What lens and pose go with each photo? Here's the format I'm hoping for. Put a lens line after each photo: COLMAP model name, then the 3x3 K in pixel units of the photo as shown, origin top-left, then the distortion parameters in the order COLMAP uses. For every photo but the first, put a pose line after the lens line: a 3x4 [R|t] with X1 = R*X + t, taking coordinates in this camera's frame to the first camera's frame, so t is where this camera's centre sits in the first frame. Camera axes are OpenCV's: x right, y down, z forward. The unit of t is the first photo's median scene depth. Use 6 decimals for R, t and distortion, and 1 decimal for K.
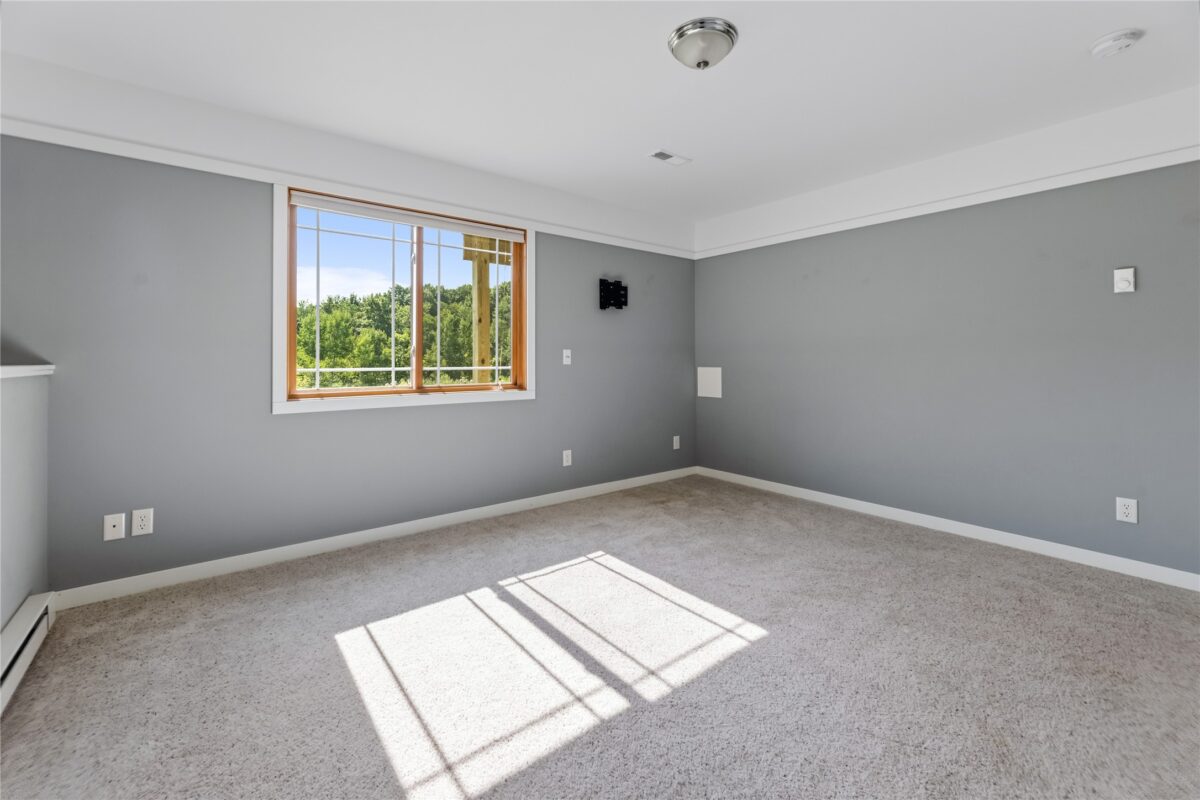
lens RADIAL K [[497.8, 0, 597.4], [0, 497.8, 358.3], [0, 0, 1]] dist [-0.002176, -0.000025]
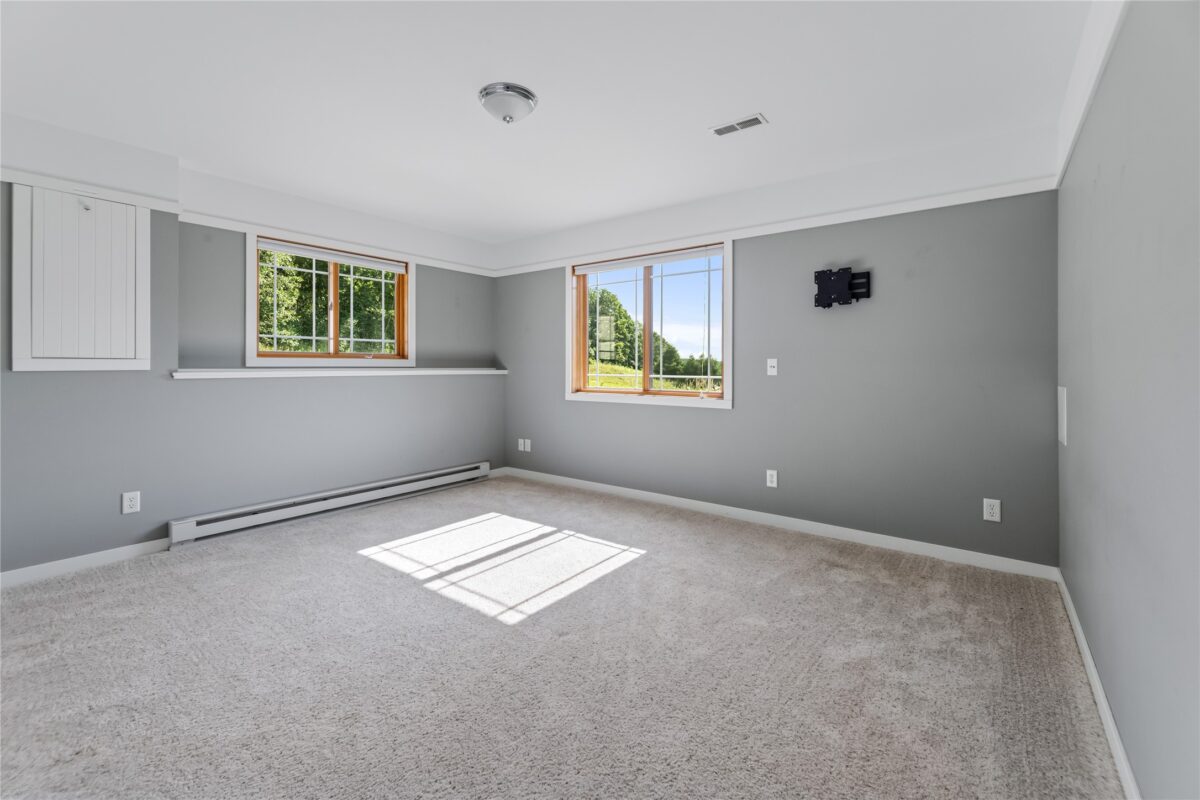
lens RADIAL K [[497.8, 0, 609.1], [0, 497.8, 372.3], [0, 0, 1]] dist [-0.002176, -0.000025]
pose [[0.265021, 0.009648, -0.964194, 0.843273], [-0.005468, 0.999949, 0.008503, 0.001071], [0.964227, 0.003019, 0.265061, 0.546944]]
